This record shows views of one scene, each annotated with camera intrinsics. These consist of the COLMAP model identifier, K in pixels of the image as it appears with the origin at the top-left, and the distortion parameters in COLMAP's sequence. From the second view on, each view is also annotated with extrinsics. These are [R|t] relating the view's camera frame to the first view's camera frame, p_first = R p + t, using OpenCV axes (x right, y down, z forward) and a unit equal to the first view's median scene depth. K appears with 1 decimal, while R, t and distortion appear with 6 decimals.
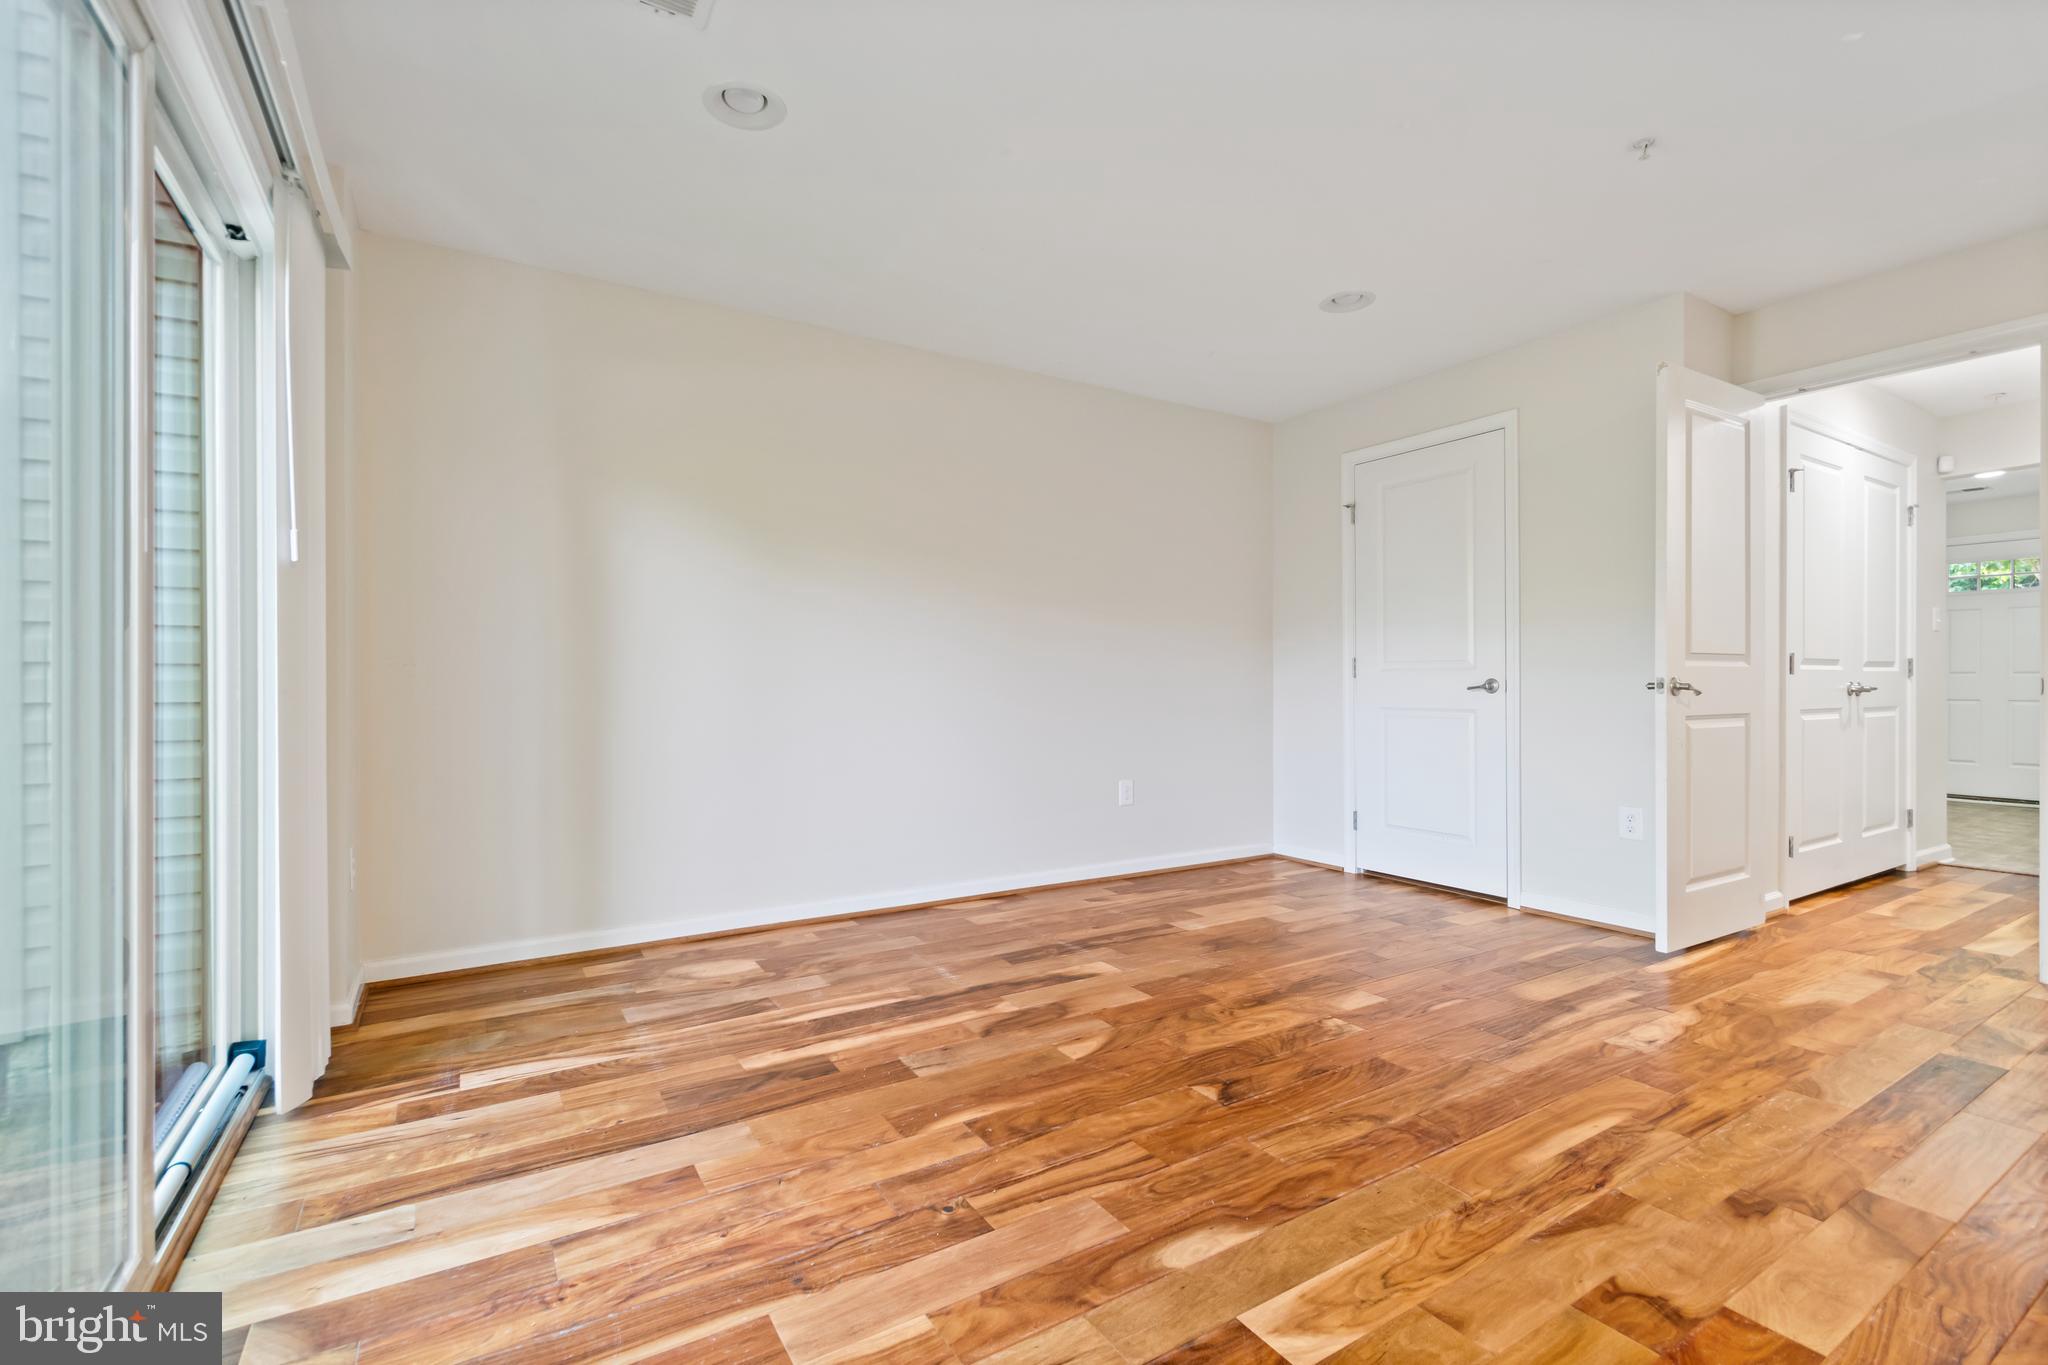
lens RADIAL K [[899.9, 0, 1024.0], [0, 899.9, 682.5], [0, 0, 1]] dist [0.005570, 0.000168]
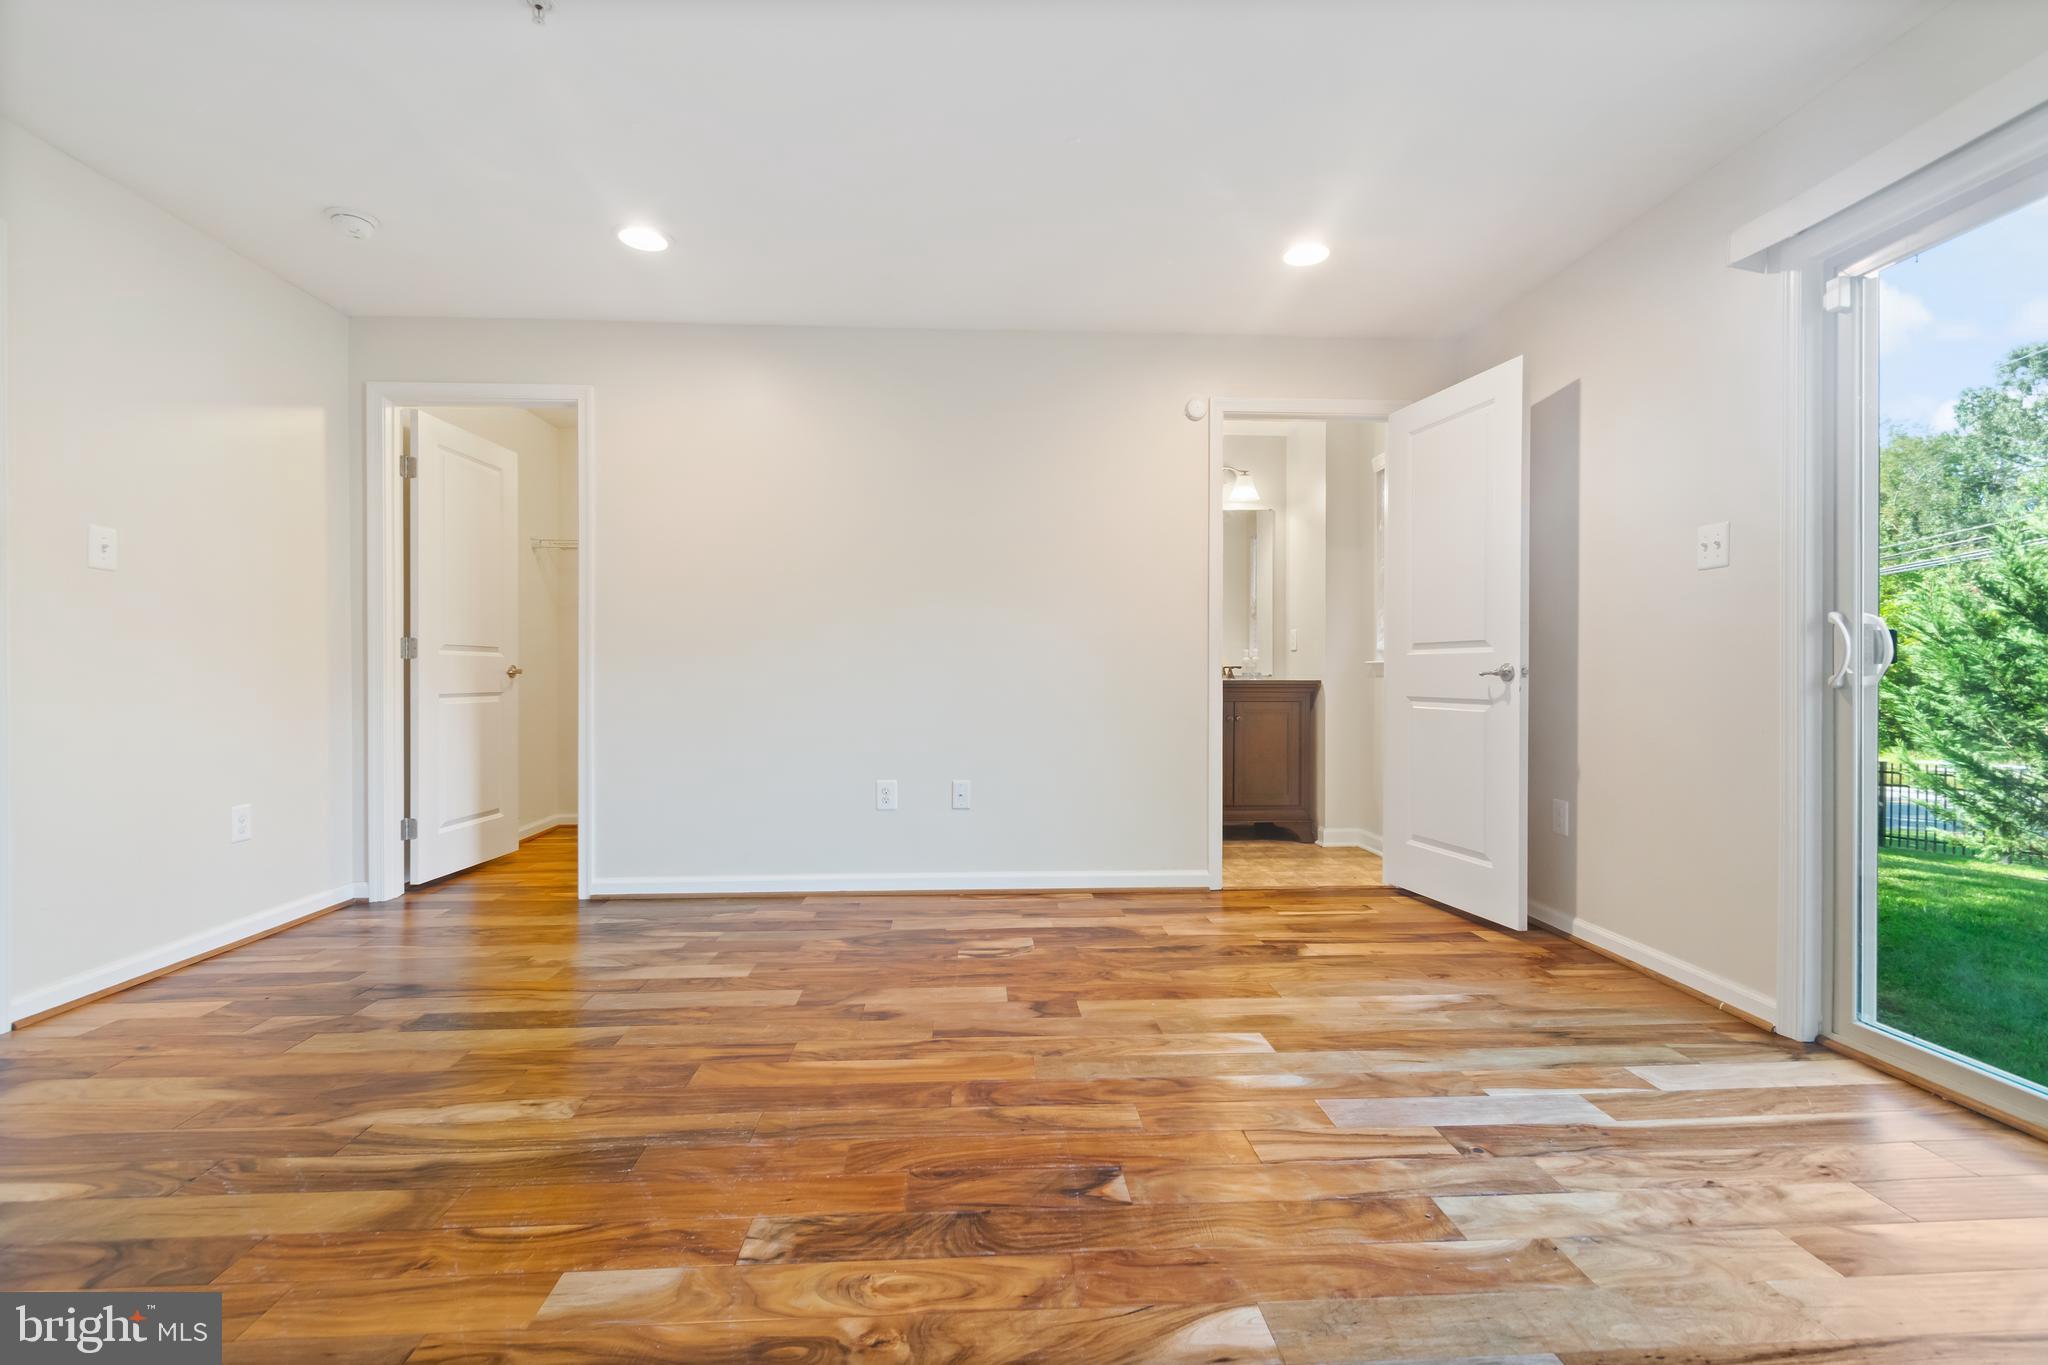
lens RADIAL K [[908.9, 0, 1011.1], [0, 908.9, 680.9], [0, 0, 1]] dist [0.004296, 0.000170]
pose [[-0.871540, -0.002642, 0.490317, -0.085195], [0.000276, 0.999983, 0.005877, 0.008914], [-0.490325, 0.005257, -0.871524, 1.468023]]
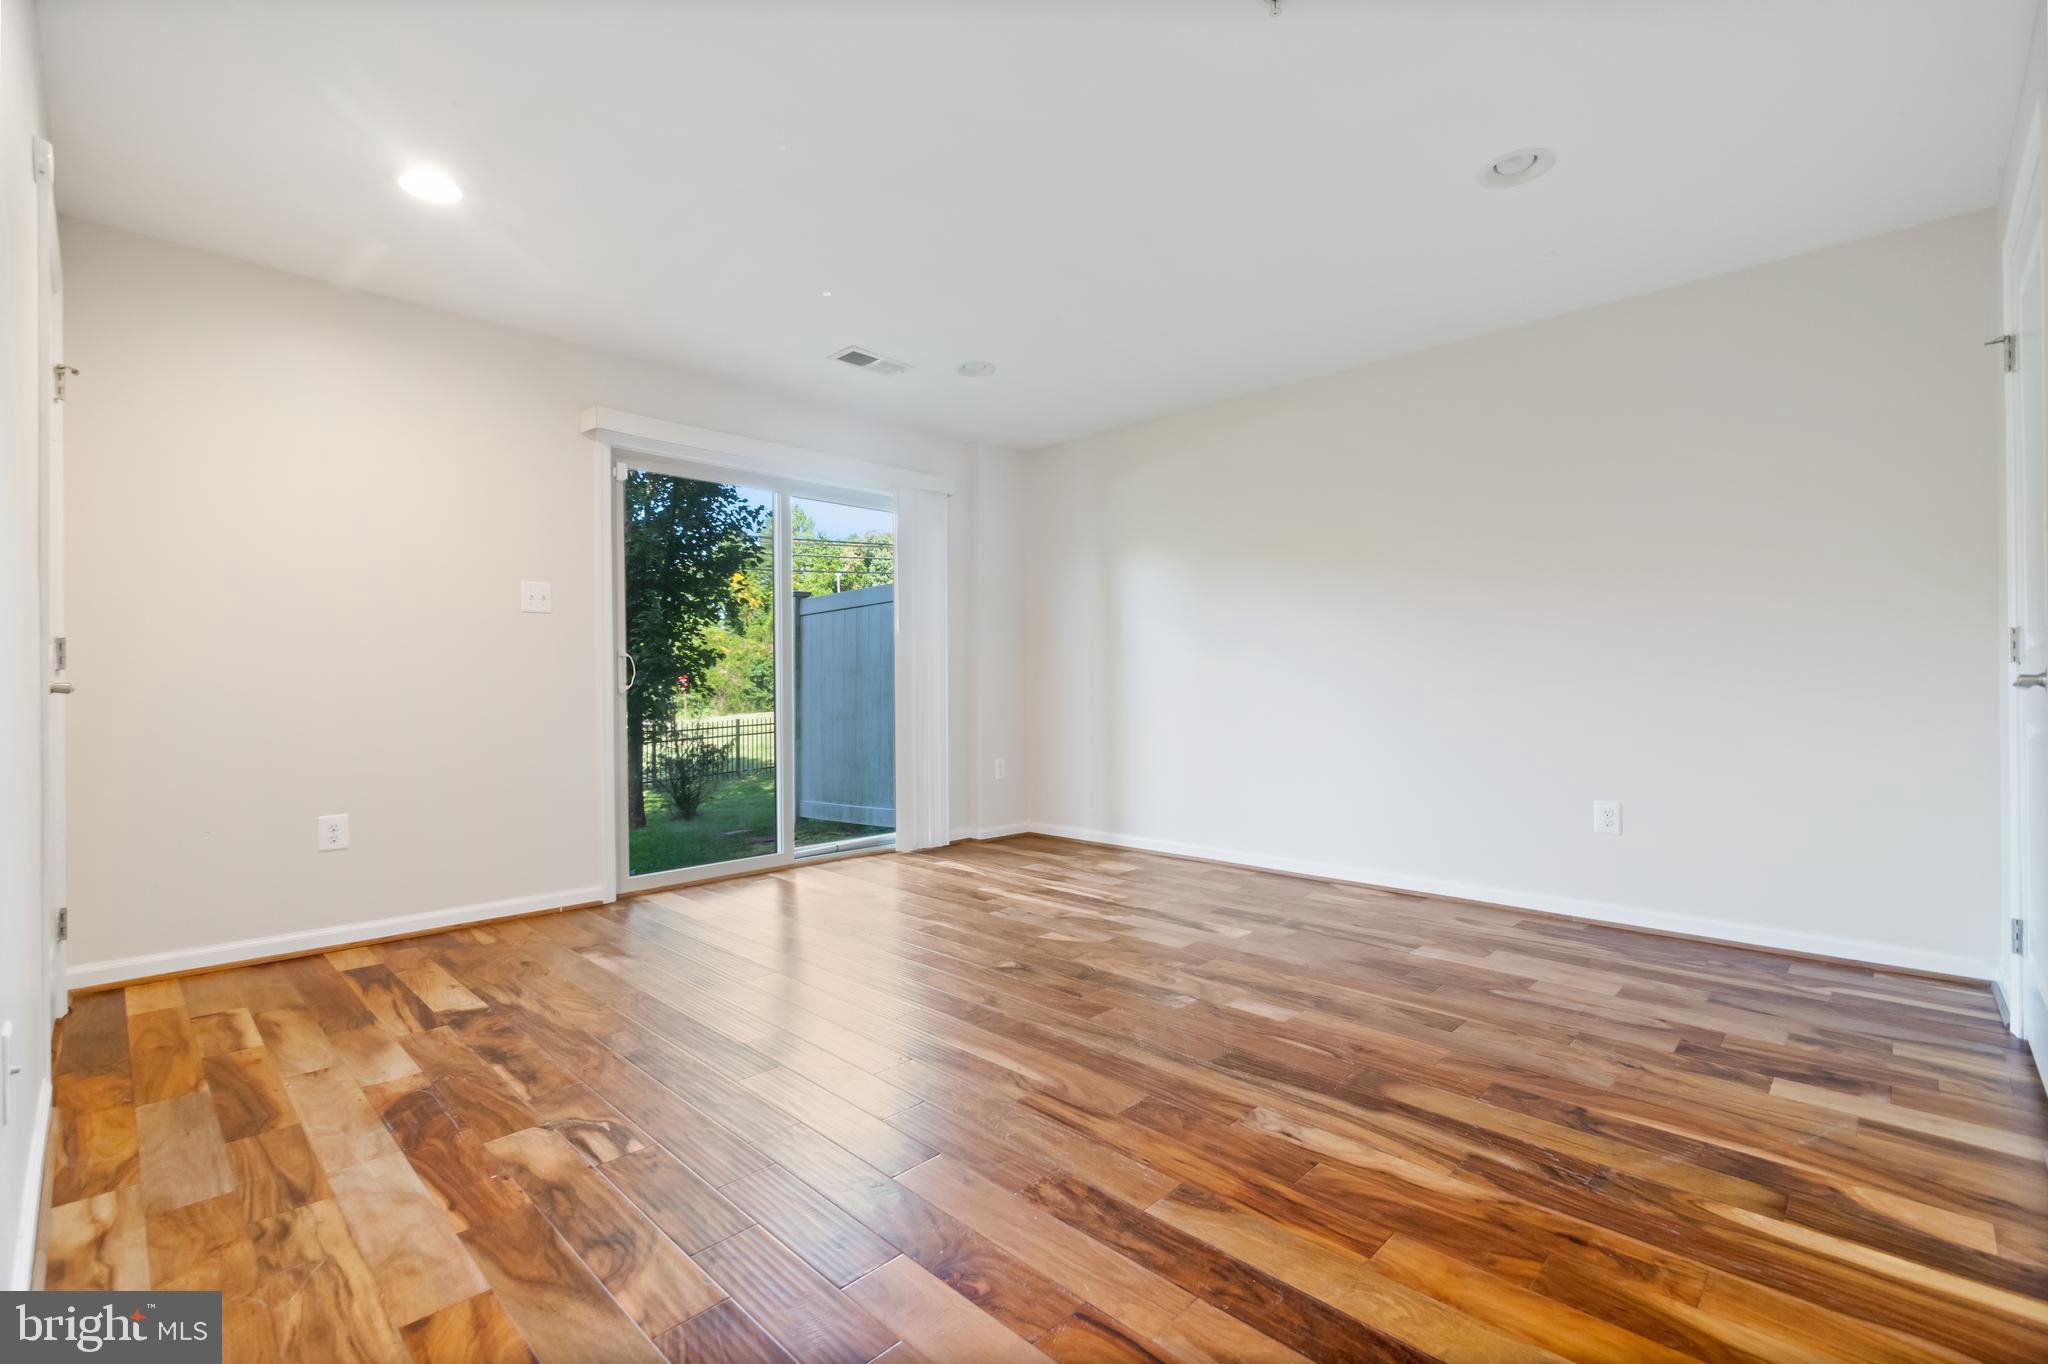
lens RADIAL K [[899.9, 0, 1024.0], [0, 899.9, 682.0], [0, 0, 1]] dist [0.005570, 0.000168]
pose [[0.243351, -0.003302, -0.969933, 1.362040], [0.005548, 0.999983, -0.002012, 0.005467], [0.969922, -0.004892, 0.243365, 0.575527]]
